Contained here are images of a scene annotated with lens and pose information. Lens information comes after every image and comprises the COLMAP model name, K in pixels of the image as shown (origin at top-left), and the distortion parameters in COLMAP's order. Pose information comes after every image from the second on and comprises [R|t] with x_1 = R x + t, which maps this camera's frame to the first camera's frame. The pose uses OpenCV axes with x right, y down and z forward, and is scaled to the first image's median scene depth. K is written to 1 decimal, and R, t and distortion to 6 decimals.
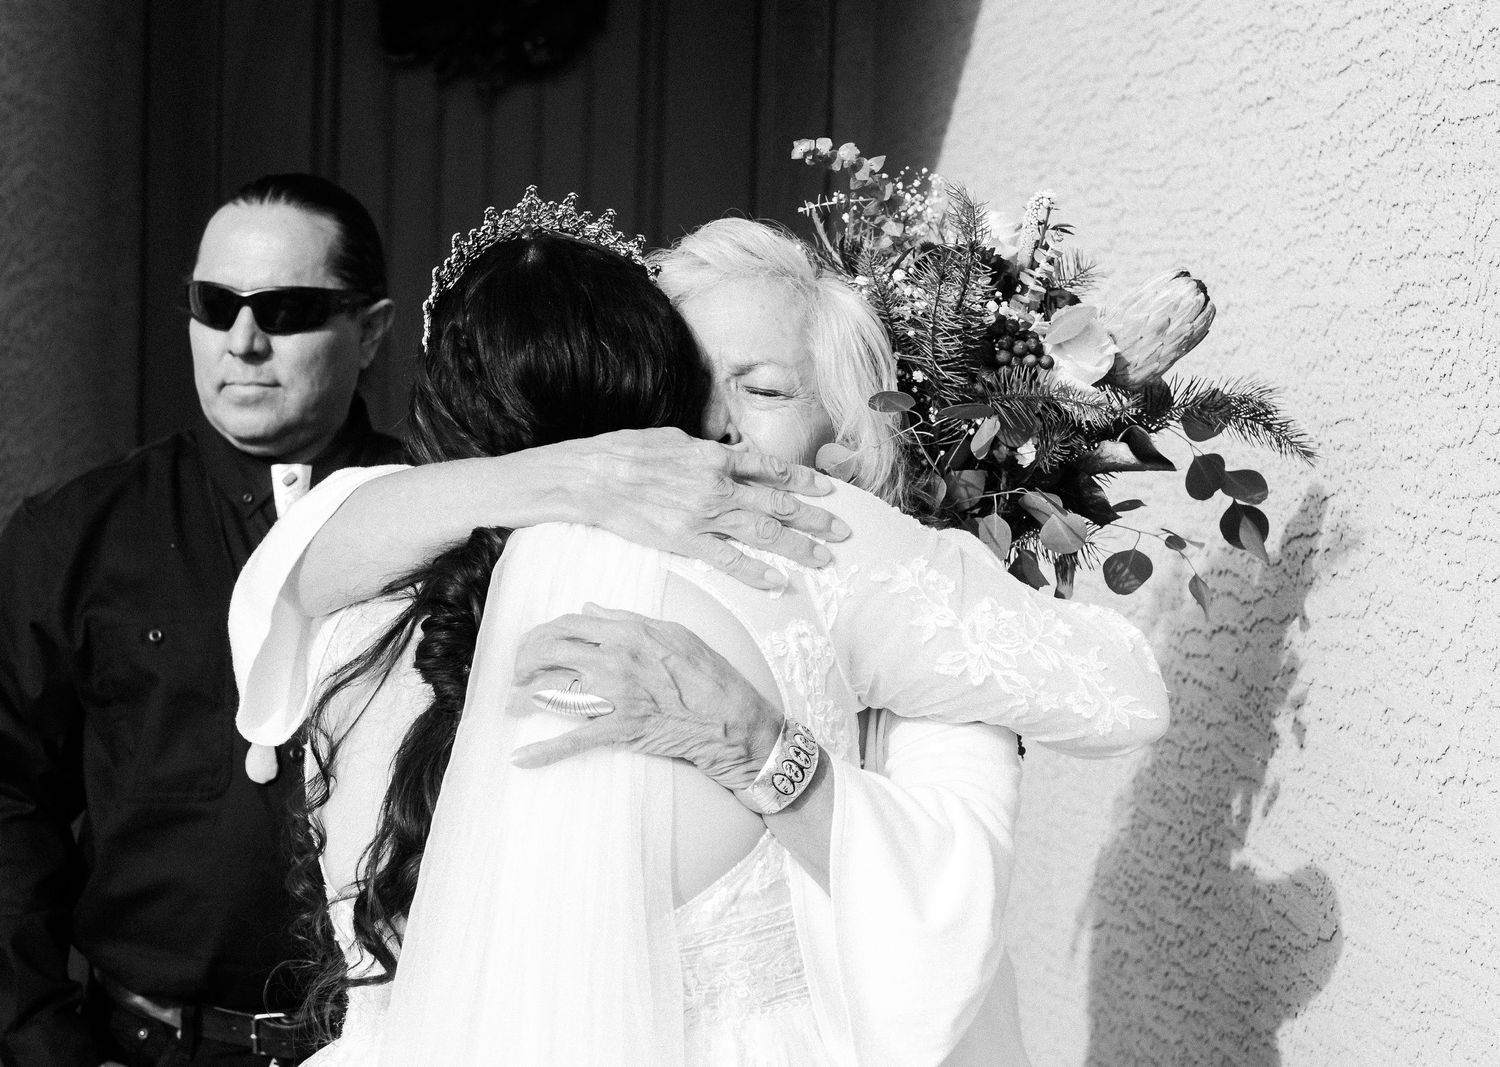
lens RADIAL K [[2679.5, 0, 749.6], [0, 2679.5, 534.9], [0, 0, 1]] dist [-0.036094, 0.000000]
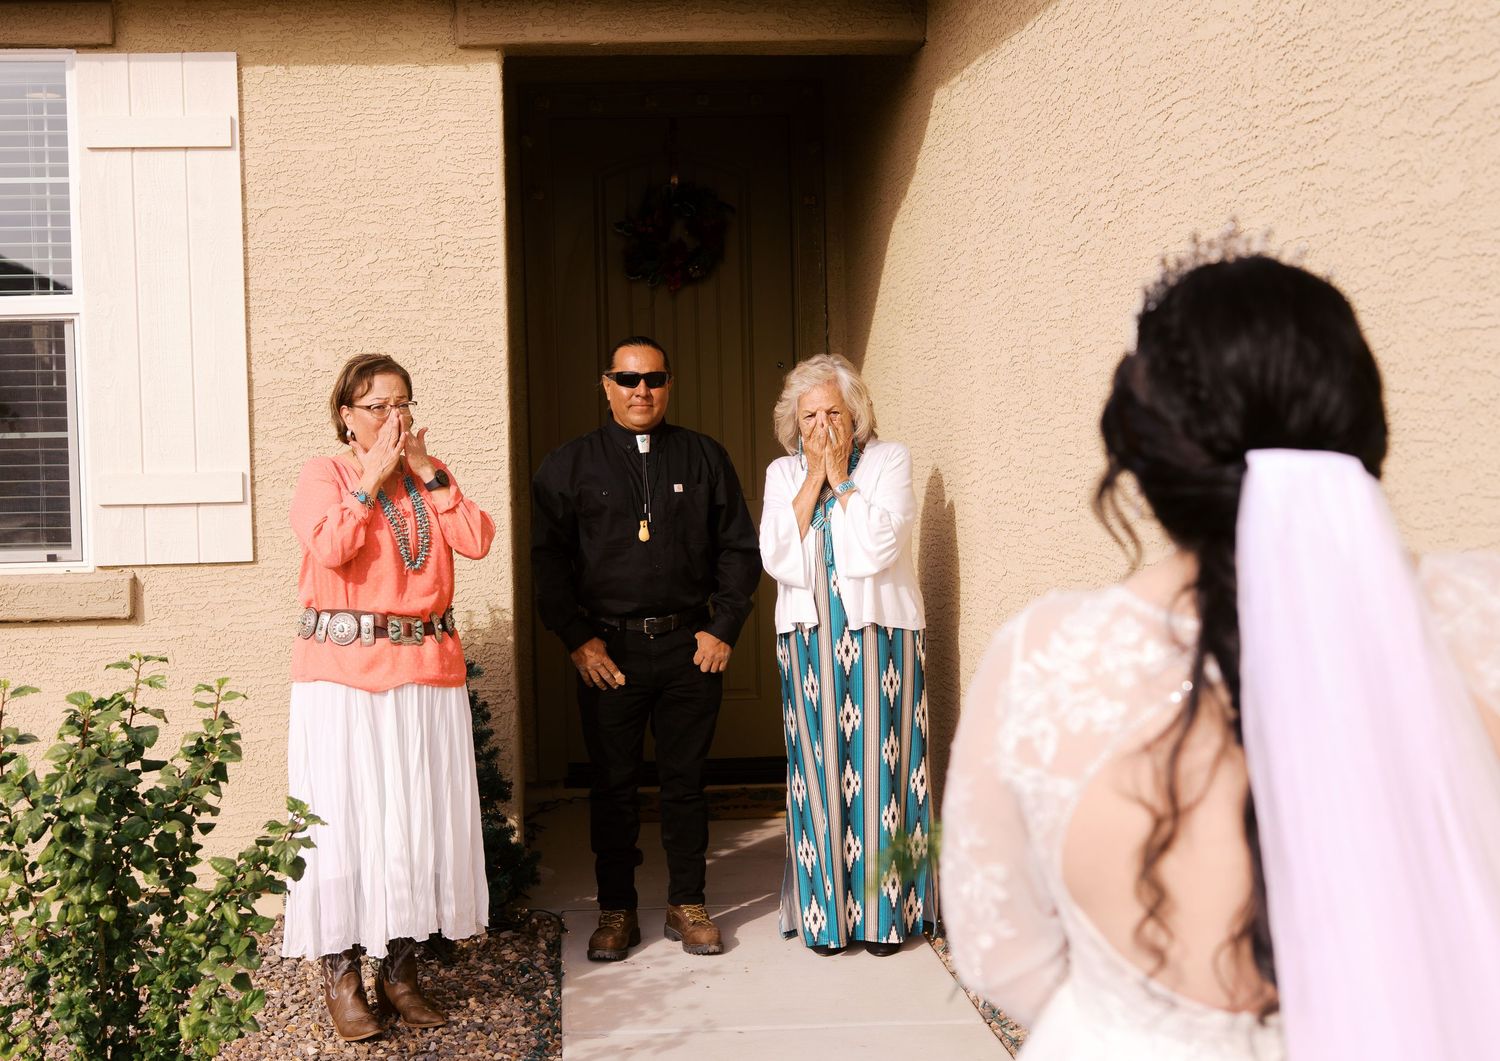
lens RADIAL K [[2679.5, 0, 750.1], [0, 2679.5, 529.3], [0, 0, 1]] dist [-0.036094, 0.000000]
pose [[0.999060, -0.043135, -0.004215, -0.048624], [0.042919, 0.998182, -0.042315, 0.201222], [0.006033, 0.042094, 0.999095, -1.873364]]
